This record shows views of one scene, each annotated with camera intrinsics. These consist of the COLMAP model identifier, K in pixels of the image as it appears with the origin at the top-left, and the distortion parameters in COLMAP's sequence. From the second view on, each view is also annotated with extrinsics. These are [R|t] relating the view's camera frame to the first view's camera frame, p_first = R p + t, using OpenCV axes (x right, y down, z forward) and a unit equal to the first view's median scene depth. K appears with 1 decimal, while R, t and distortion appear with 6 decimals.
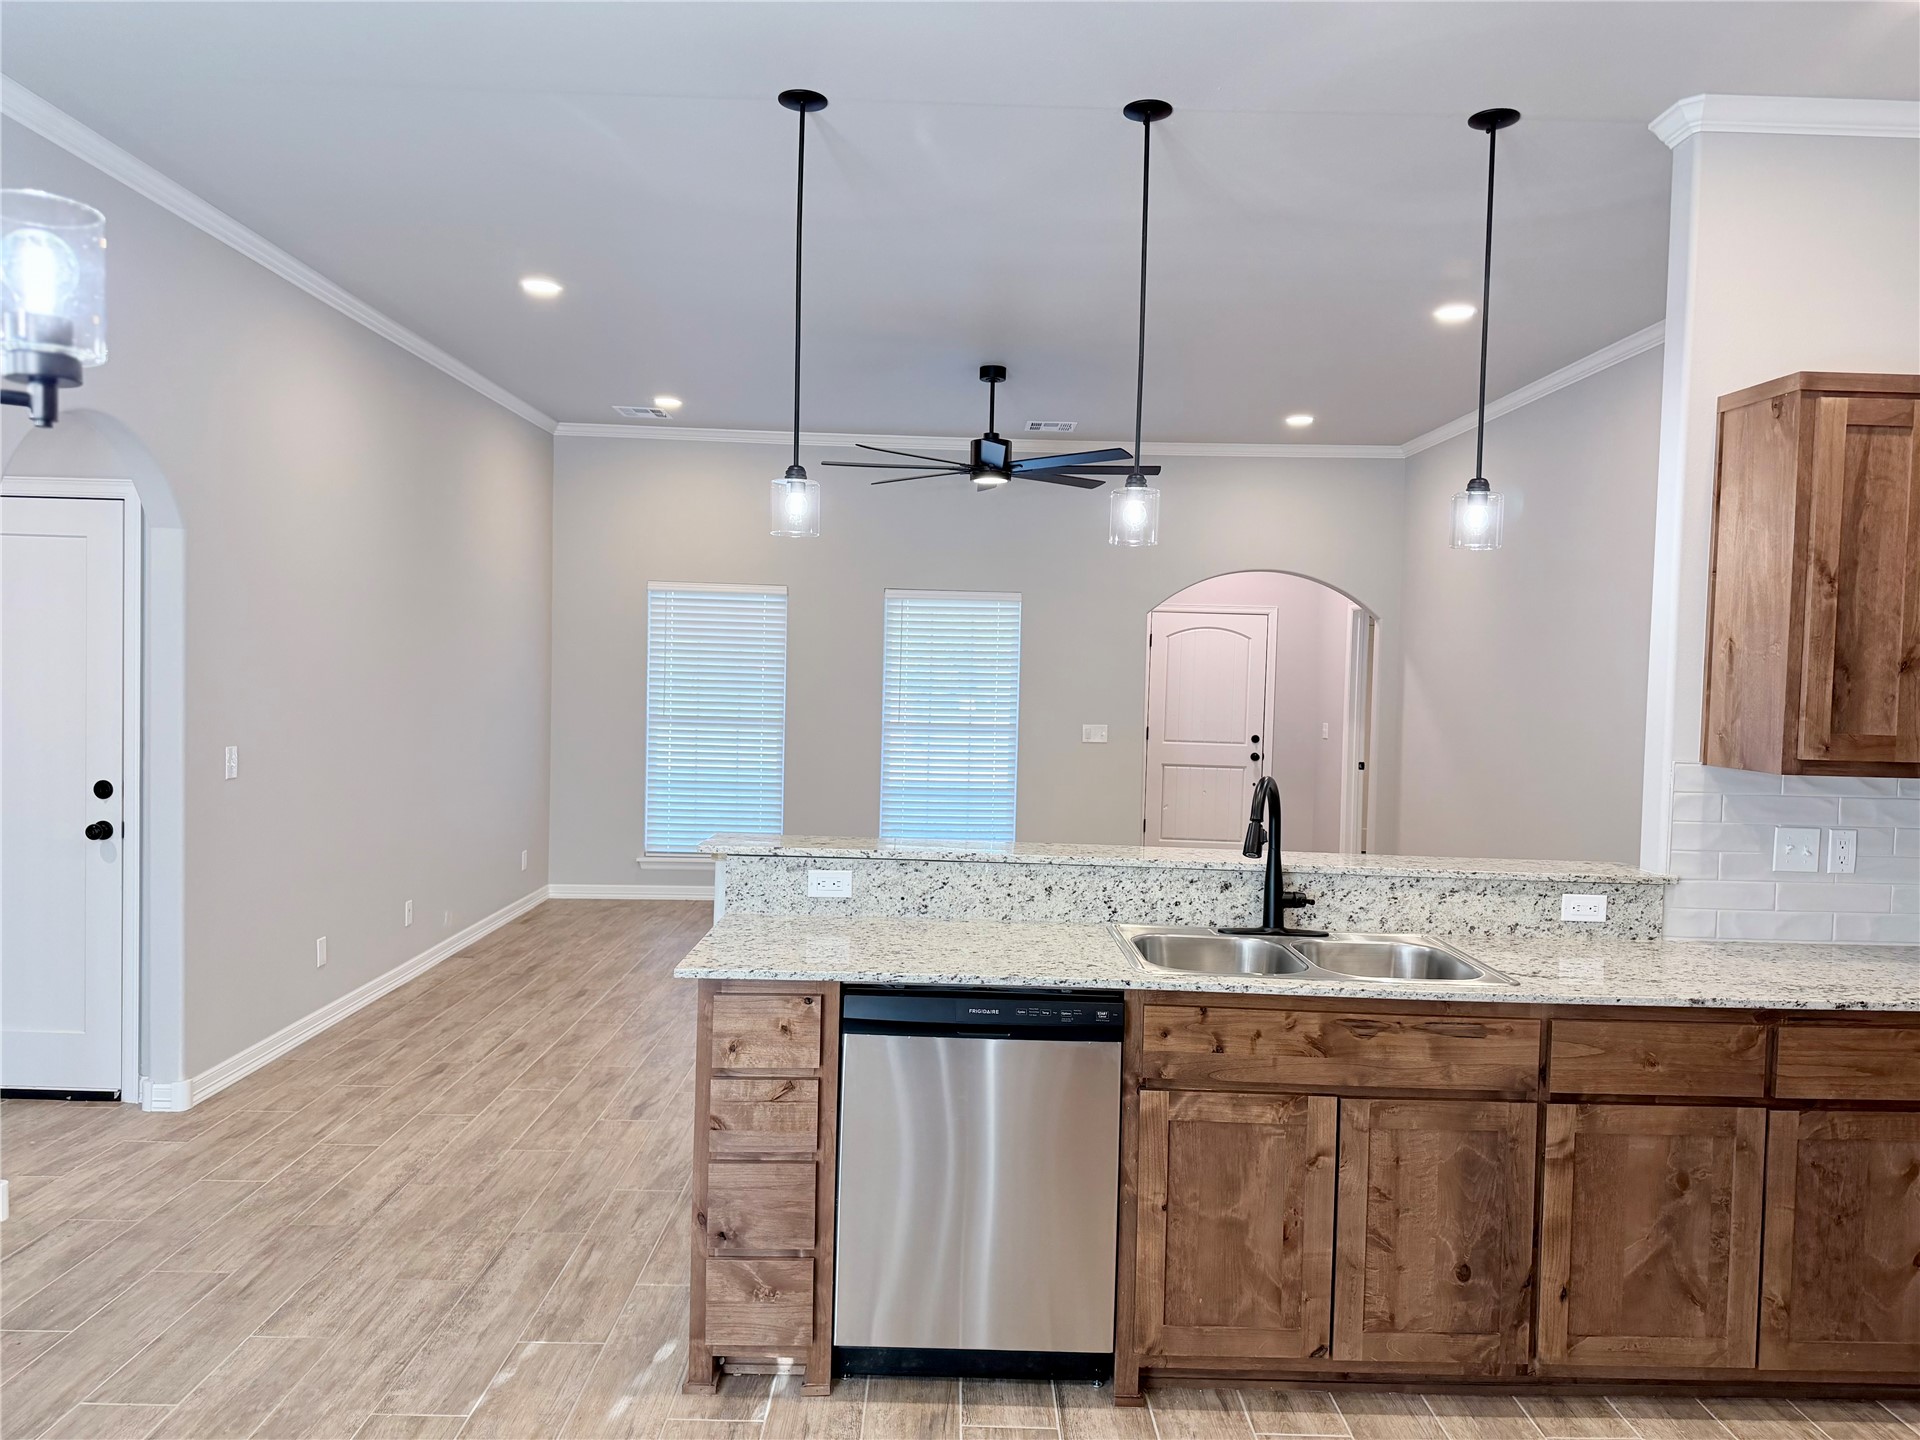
lens RADIAL K [[1339.5, 0, 957.5], [0, 1339.5, 712.5], [0, 0, 1]] dist [0.078144, -0.106628]
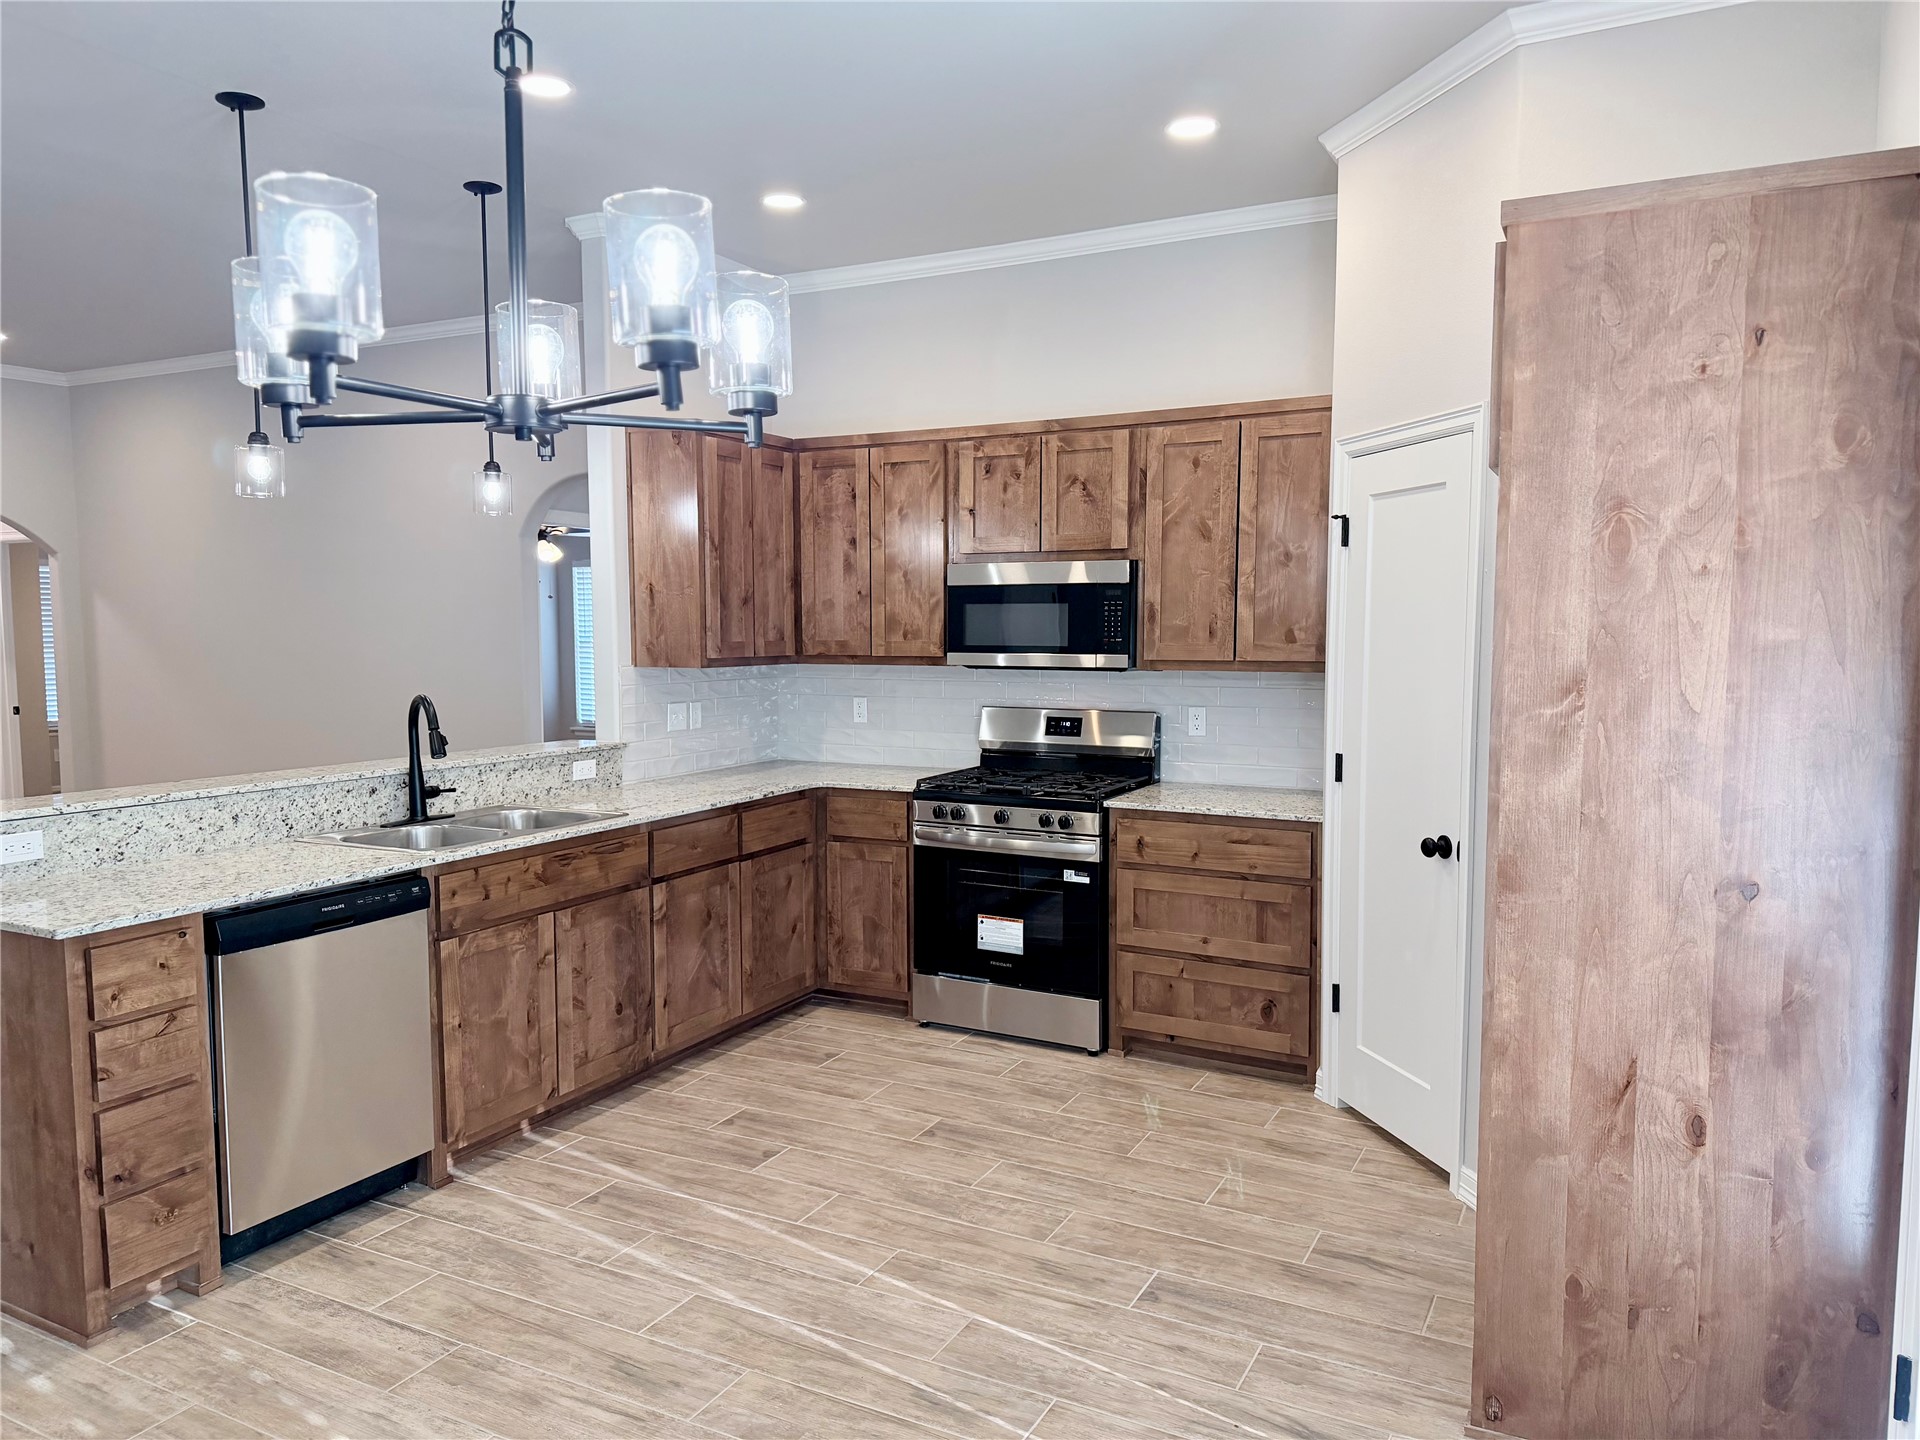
lens RADIAL K [[1339.5, 0, 940.8], [0, 1339.5, 710.0], [0, 0, 1]] dist [0.078144, -0.106628]
pose [[0.476674, -0.086840, 0.874780, -0.651029], [0.042822, 0.996221, 0.075562, -0.013192], [-0.878036, 0.001441, 0.478592, -0.025718]]
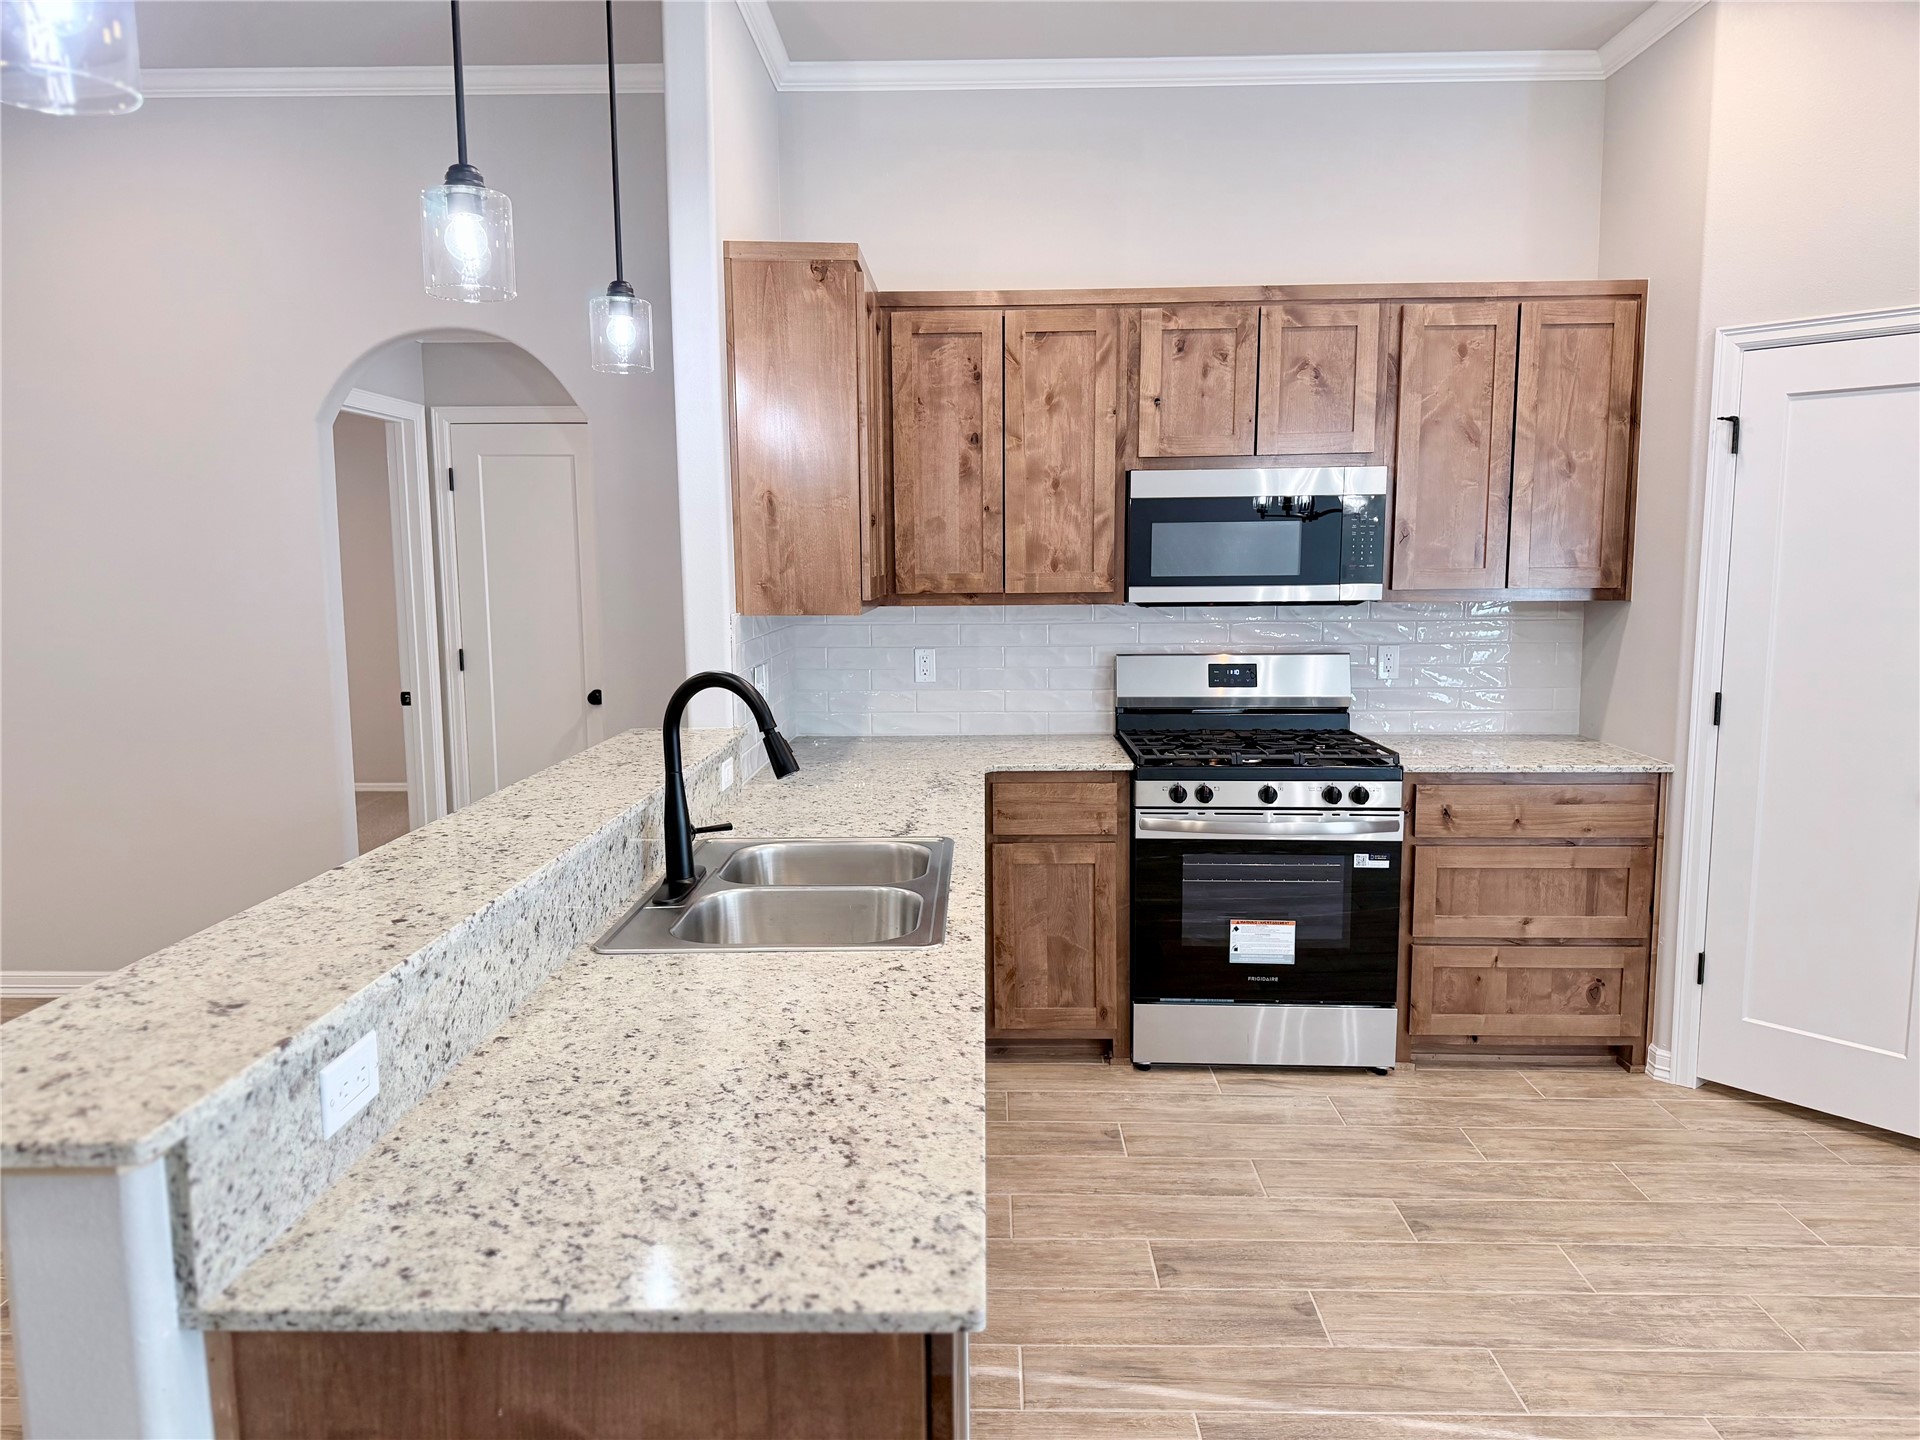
lens RADIAL K [[1339.5, 0, 946.8], [0, 1339.5, 727.2], [0, 0, 1]] dist [0.078144, -0.106628]
pose [[0.035043, -0.155034, 0.987287, -0.489502], [0.039985, 0.987321, 0.153620, -0.029501], [-0.998586, 0.034093, 0.040798, 0.857203]]
